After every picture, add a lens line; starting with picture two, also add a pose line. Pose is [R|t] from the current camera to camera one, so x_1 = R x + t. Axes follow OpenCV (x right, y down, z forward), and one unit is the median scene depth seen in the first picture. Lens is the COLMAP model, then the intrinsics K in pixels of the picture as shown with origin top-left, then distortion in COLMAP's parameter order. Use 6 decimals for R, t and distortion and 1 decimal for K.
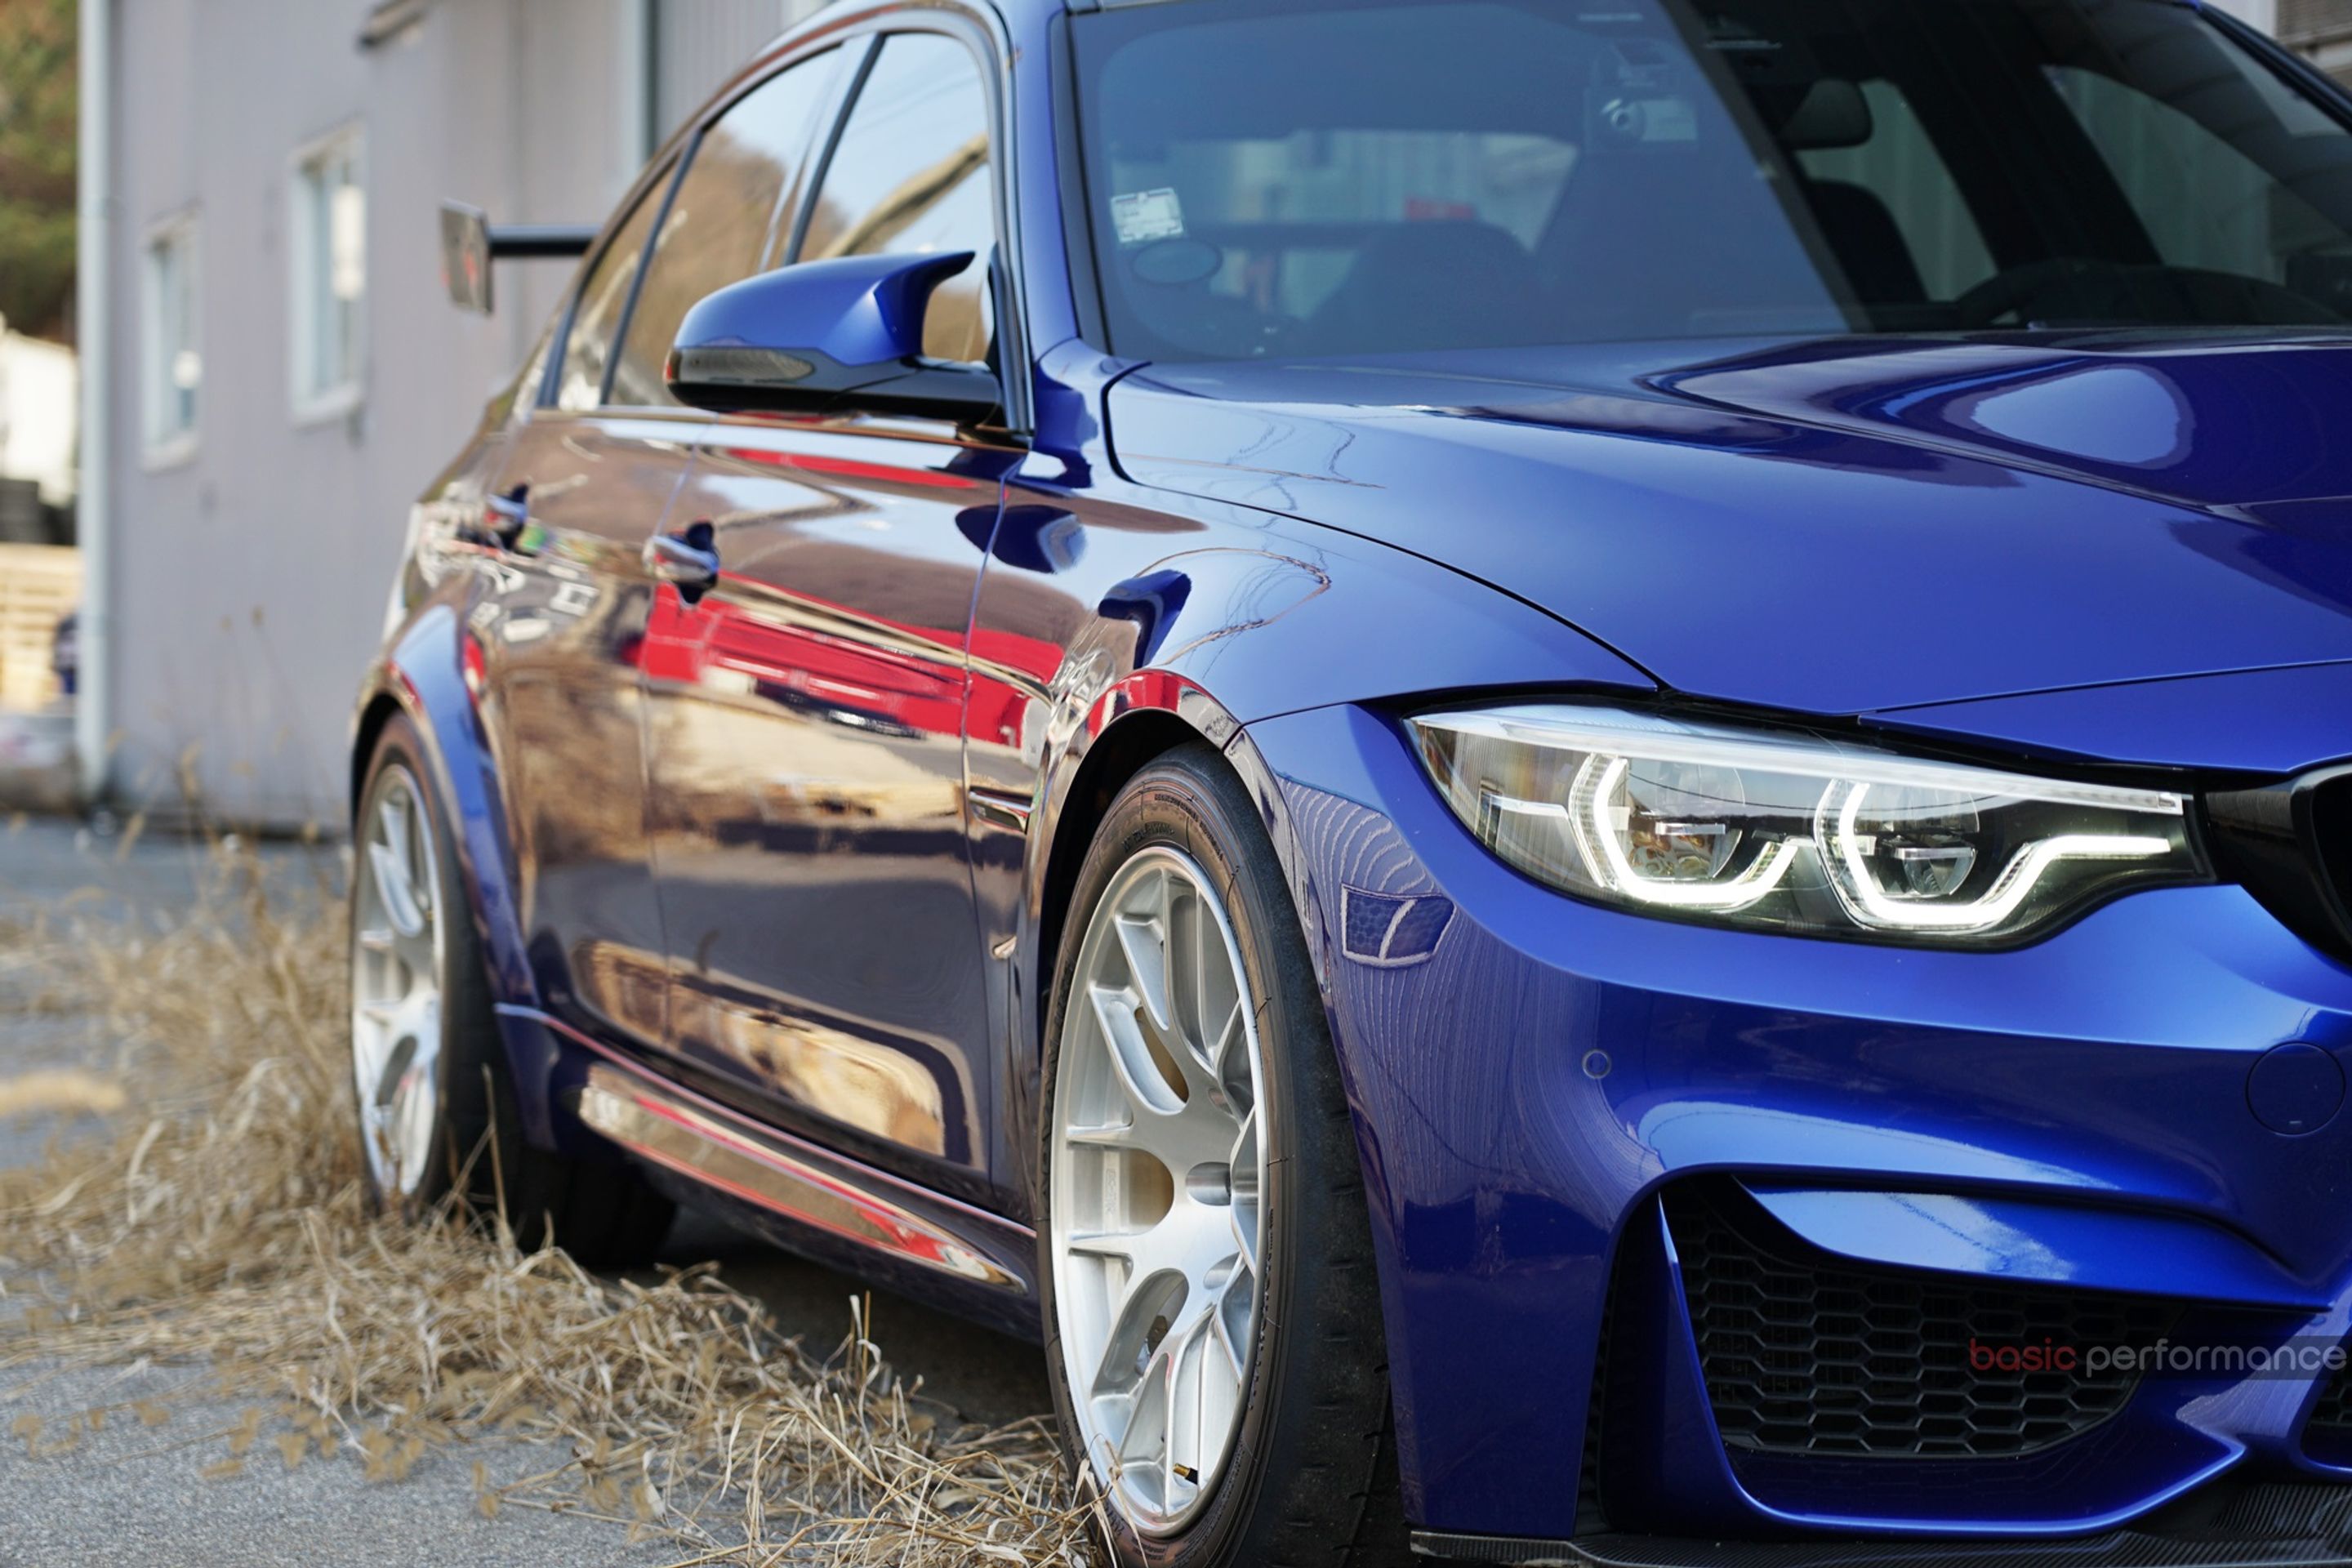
lens RADIAL K [[6704.6, 0, 1176.0], [0, 6704.6, 784.0], [0, 0, 1]] dist [0.031214, -0.473613]
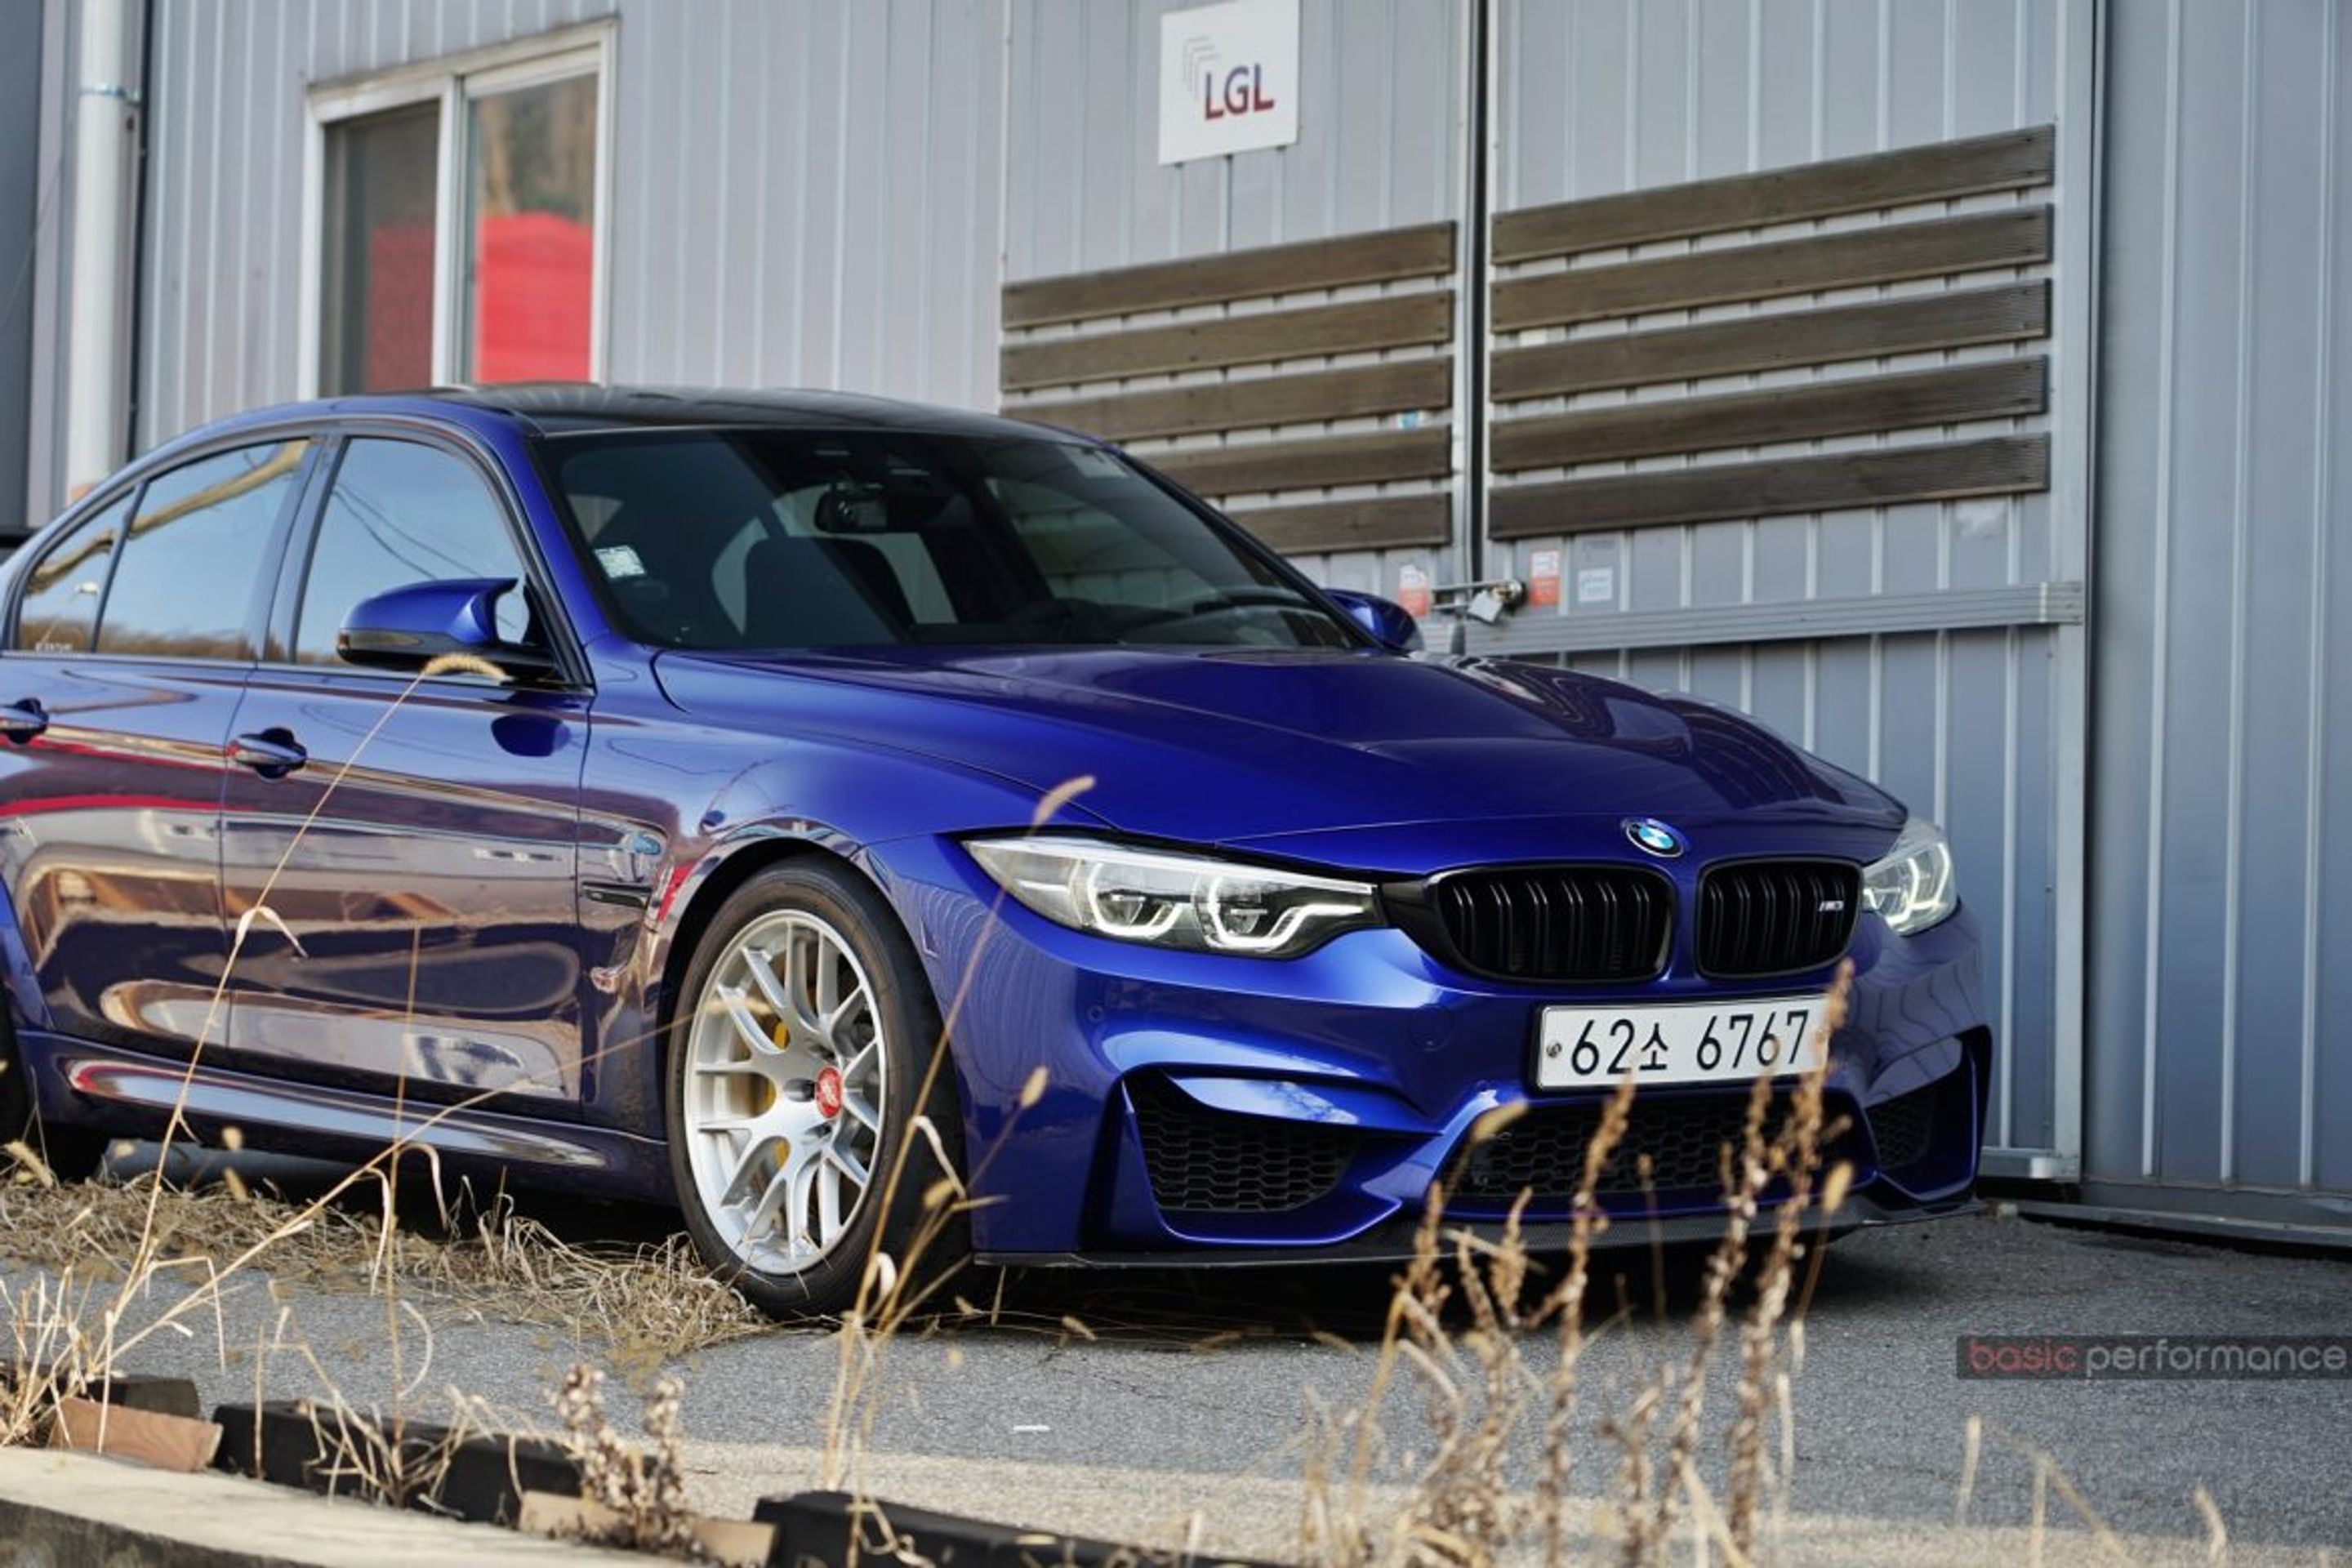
lens RADIAL K [[6263.1, 0, 1176.0], [0, 6263.1, 784.0], [0, 0, 1]] dist [-0.040962, 0.564993]
pose [[0.946193, 0.020843, 0.322931, -0.509983], [-0.010285, 0.999356, -0.034368, 0.036237], [-0.323439, 0.029197, 0.945798, -0.768462]]
